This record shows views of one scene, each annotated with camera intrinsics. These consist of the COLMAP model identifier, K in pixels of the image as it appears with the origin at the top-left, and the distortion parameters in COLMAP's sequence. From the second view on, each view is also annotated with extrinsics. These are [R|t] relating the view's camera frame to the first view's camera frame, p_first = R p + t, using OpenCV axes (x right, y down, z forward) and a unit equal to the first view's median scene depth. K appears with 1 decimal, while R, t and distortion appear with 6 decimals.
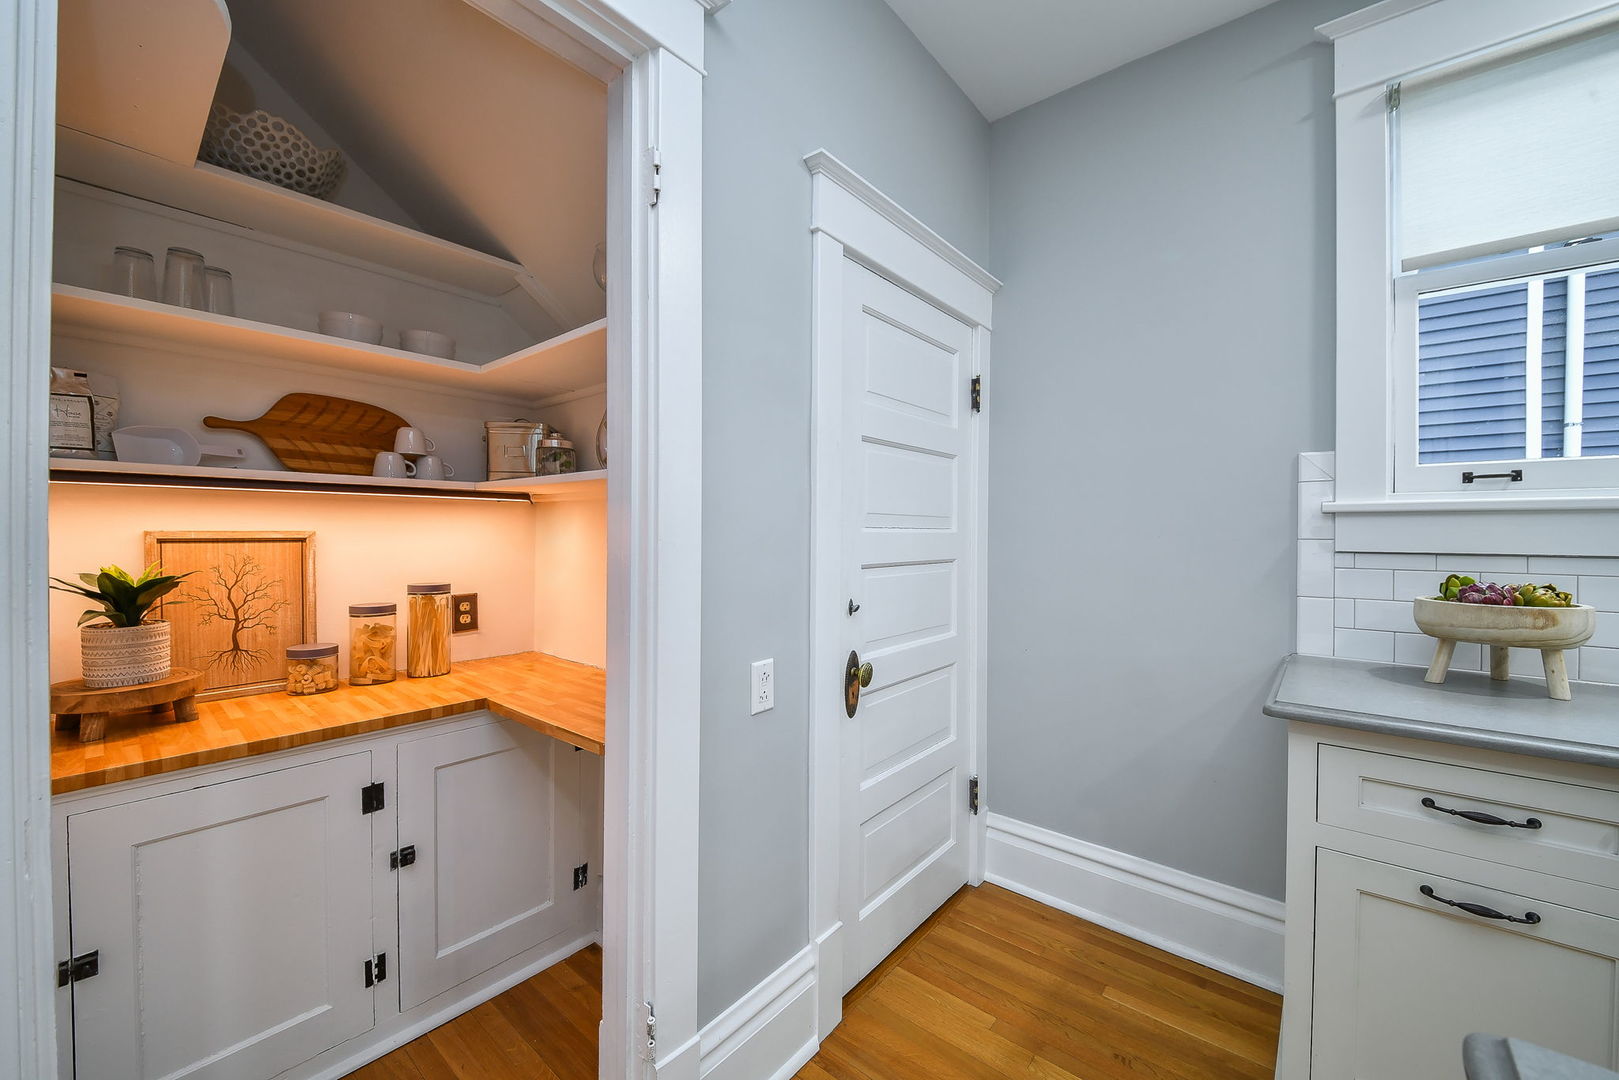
lens RADIAL K [[588.9, 0, 809.5], [0, 588.9, 540.0], [0, 0, 1]] dist [0.002182, 0.000033]
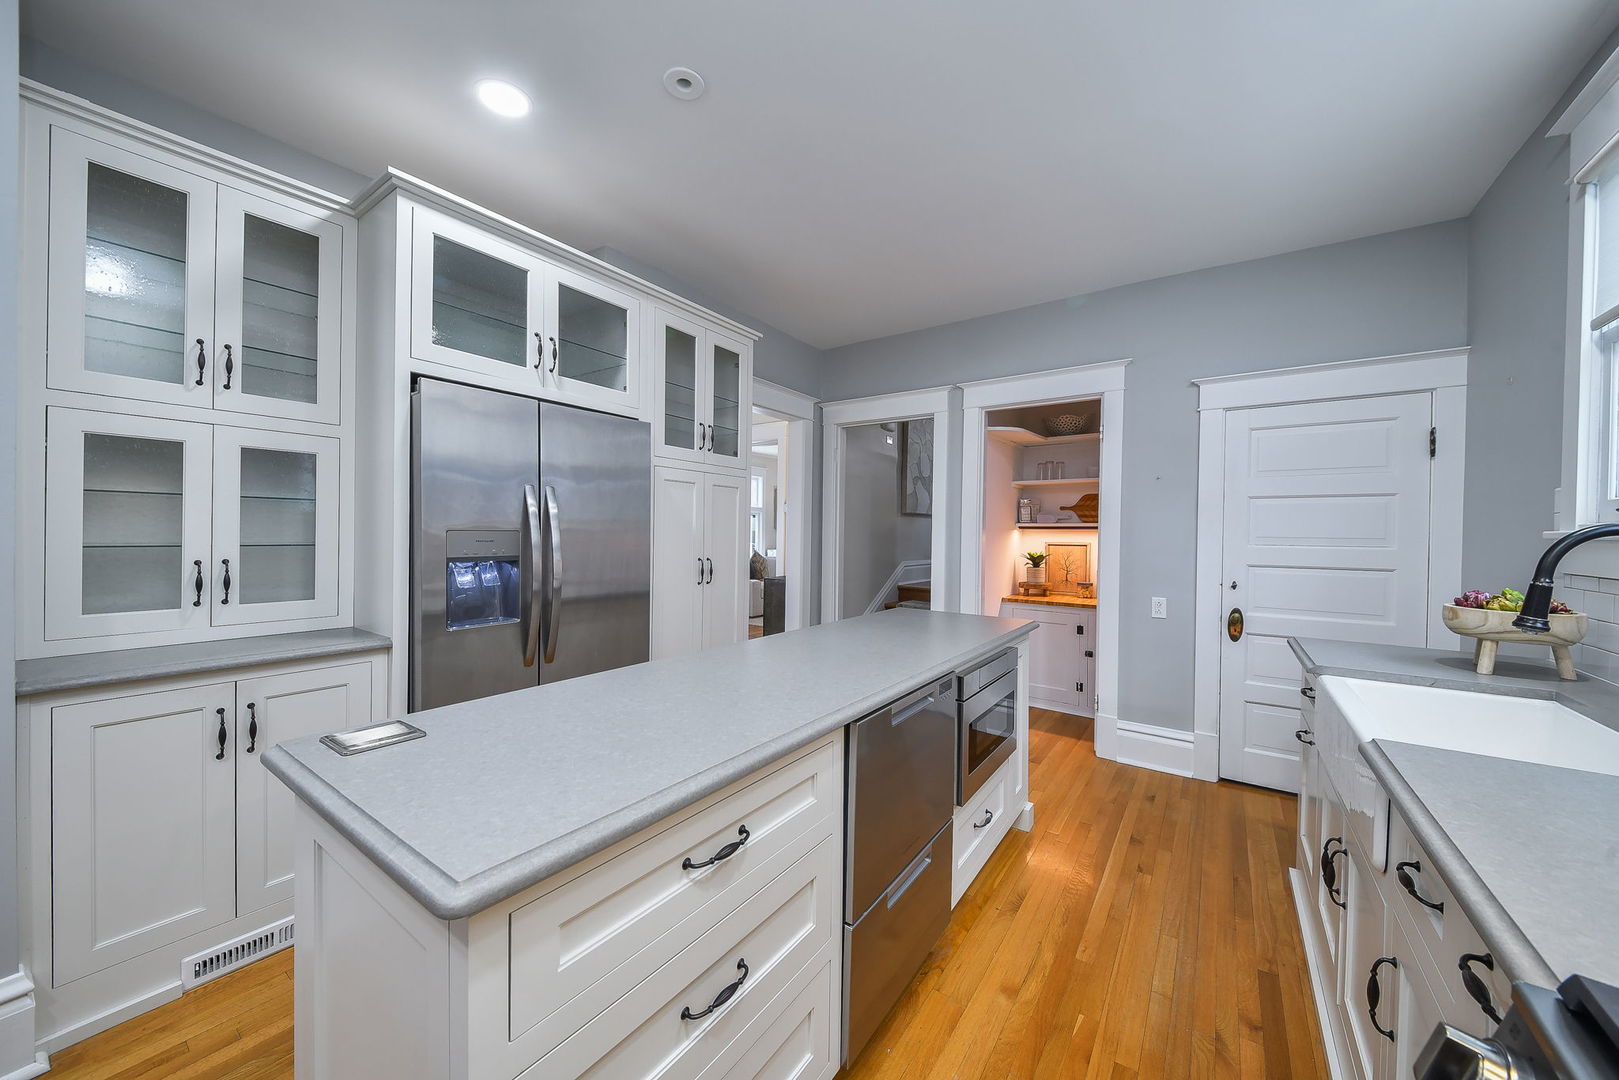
lens RADIAL K [[588.9, 0, 809.5], [0, 588.9, 540.0], [0, 0, 1]] dist [0.002182, 0.000033]
pose [[0.073884, 0.010822, -0.997208, 2.016666], [-0.020713, 0.999742, 0.009315, -0.027693], [0.997052, 0.019967, 0.074089, -0.584684]]
